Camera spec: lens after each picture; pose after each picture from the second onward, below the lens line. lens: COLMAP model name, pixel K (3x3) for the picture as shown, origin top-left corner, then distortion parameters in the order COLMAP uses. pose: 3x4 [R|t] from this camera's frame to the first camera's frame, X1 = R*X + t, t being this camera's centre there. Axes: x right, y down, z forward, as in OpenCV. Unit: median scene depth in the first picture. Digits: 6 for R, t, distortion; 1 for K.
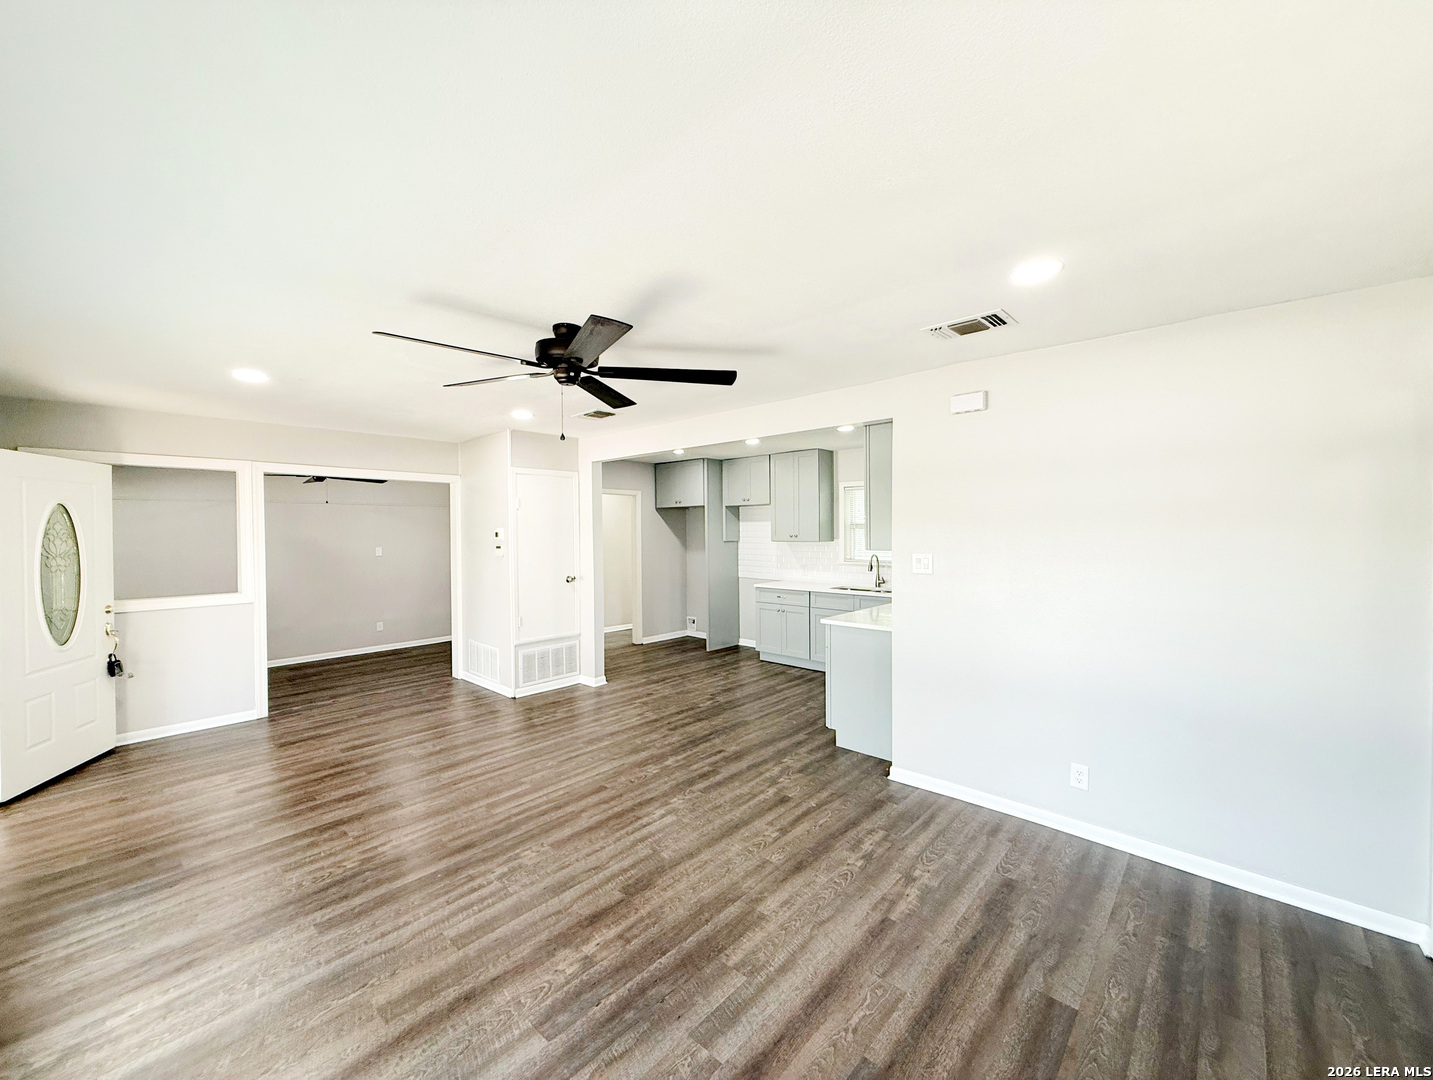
lens RADIAL K [[578.0, 0, 709.2], [0, 578.0, 540.8], [0, 0, 1]] dist [0.008953, -0.000455]
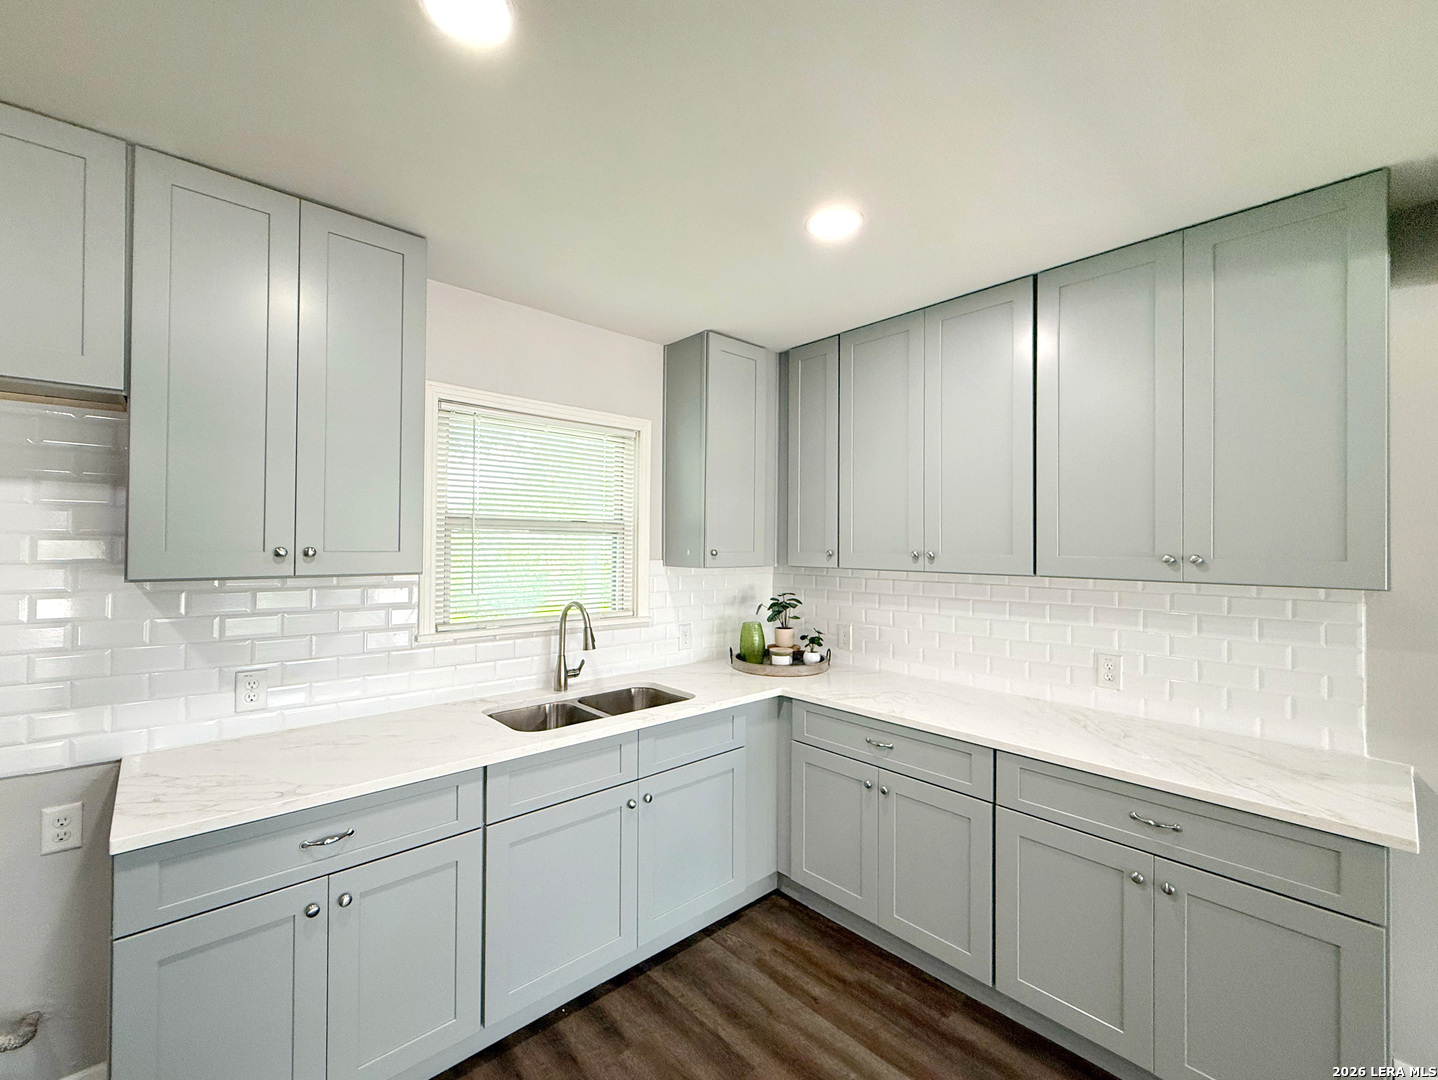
lens RADIAL K [[617.3, 0, 716.8], [0, 617.3, 540.1], [0, 0, 1]] dist [0.004716, 0.000392]
pose [[0.079224, 0.016999, 0.996712, -0.098148], [0.008930, 0.999802, -0.017762, -0.008260], [-0.996817, 0.010308, 0.079057, 0.872736]]
